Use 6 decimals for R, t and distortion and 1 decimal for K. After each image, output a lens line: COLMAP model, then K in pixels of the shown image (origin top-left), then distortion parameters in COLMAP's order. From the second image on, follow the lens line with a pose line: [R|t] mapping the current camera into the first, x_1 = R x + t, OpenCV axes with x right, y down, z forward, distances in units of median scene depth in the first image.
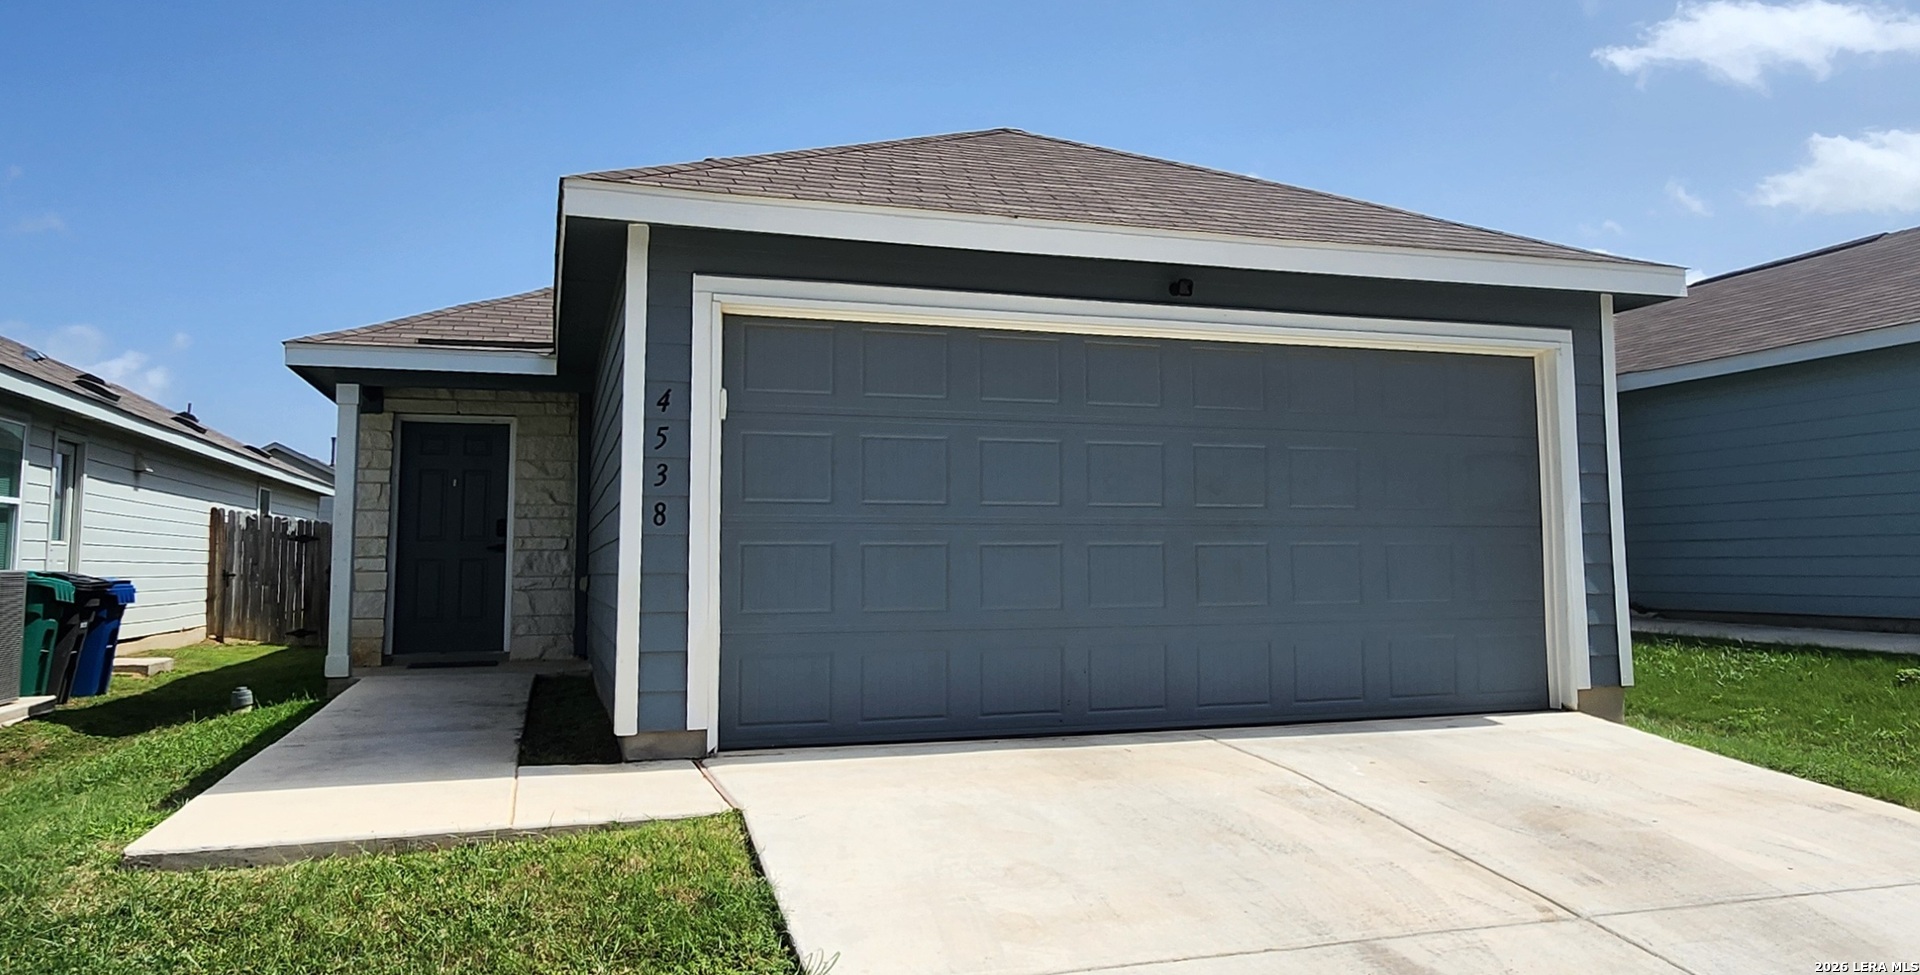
lens RADIAL K [[1267.4, 0, 964.3], [0, 1267.4, 430.8], [0, 0, 1]] dist [0.005523, 0.001659]
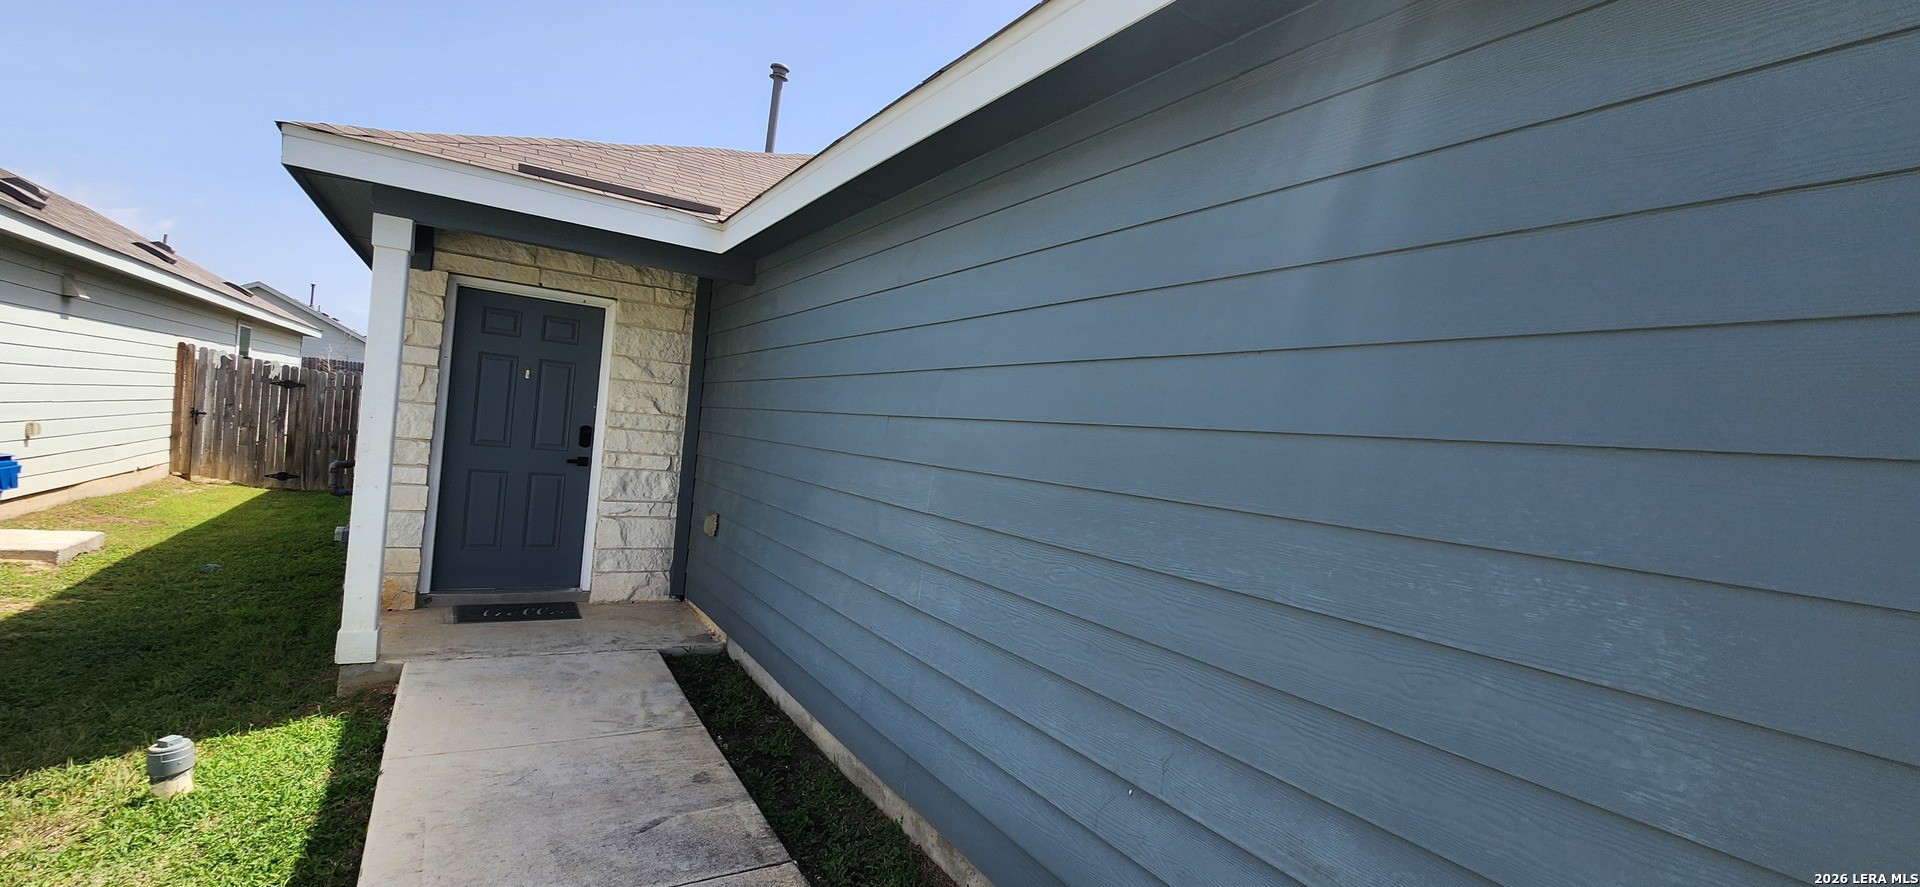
lens RADIAL K [[781.8, 0, 969.5], [0, 781.8, 442.9], [0, 0, 1]] dist [-0.000617, -0.000720]
pose [[0.964612, 0.096875, 0.245231, -0.186850], [-0.125121, 0.986851, 0.102321, -0.000551], [-0.232094, -0.129383, 0.964050, 0.345500]]
